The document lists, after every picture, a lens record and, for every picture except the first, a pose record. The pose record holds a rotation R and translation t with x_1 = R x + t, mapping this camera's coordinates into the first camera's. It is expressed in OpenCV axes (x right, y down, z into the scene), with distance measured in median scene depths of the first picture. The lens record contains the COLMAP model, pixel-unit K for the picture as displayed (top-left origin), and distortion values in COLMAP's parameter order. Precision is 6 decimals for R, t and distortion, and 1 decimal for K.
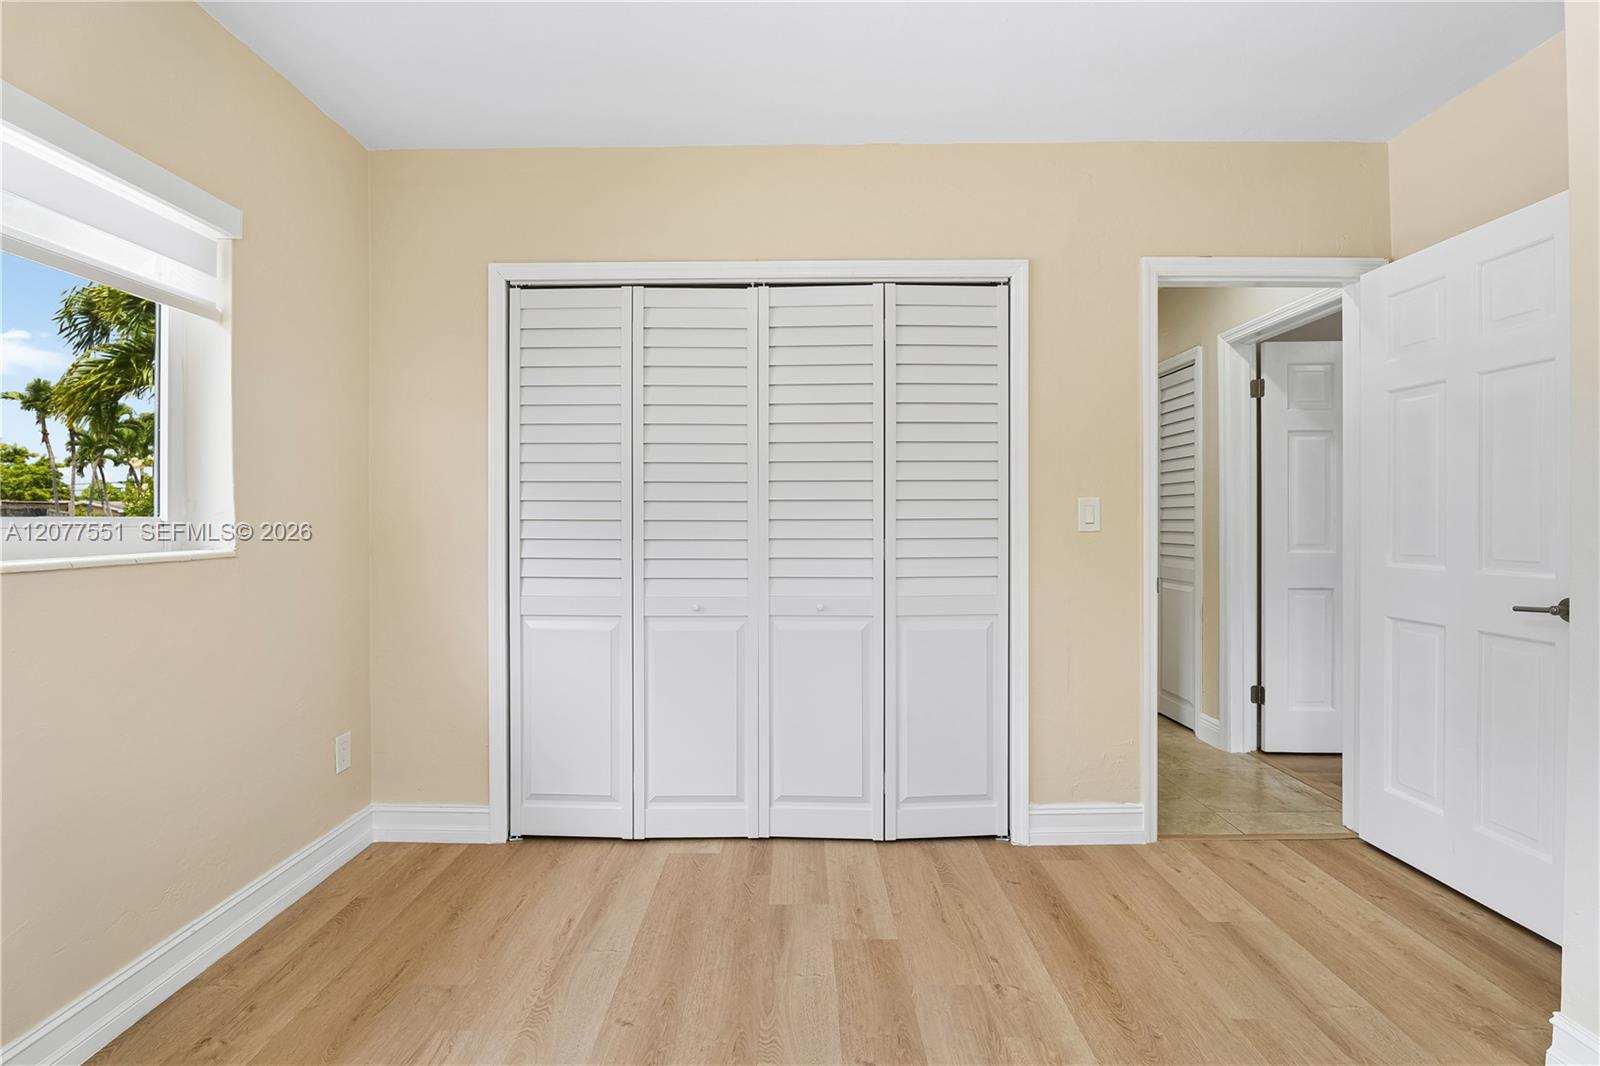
lens RADIAL K [[688.4, 0, 797.8], [0, 688.4, 533.8], [0, 0, 1]] dist [0.003500, 0.000250]
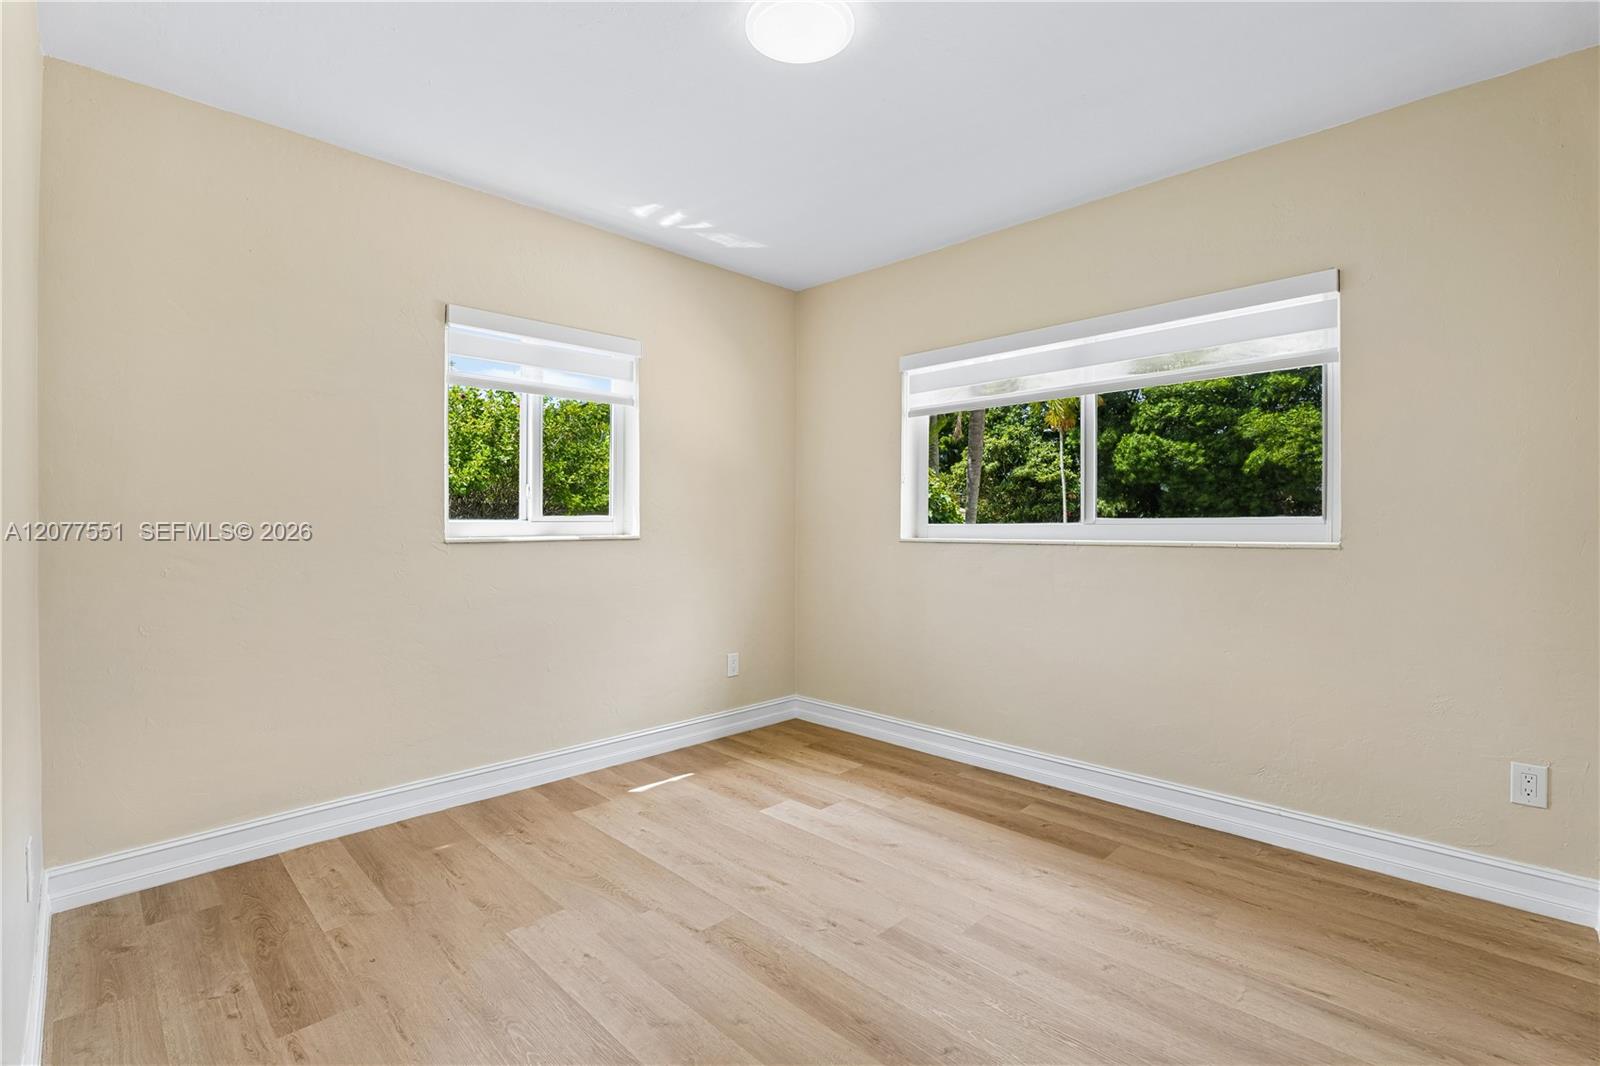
lens RADIAL K [[727.4, 0, 794.0], [0, 727.4, 527.5], [0, 0, 1]] dist [0.000729, -0.003183]
pose [[-0.683286, 0.008336, -0.730103, 0.871574], [-0.008844, 0.999767, 0.019692, -0.030221], [0.730097, 0.019913, -0.683053, 1.267299]]
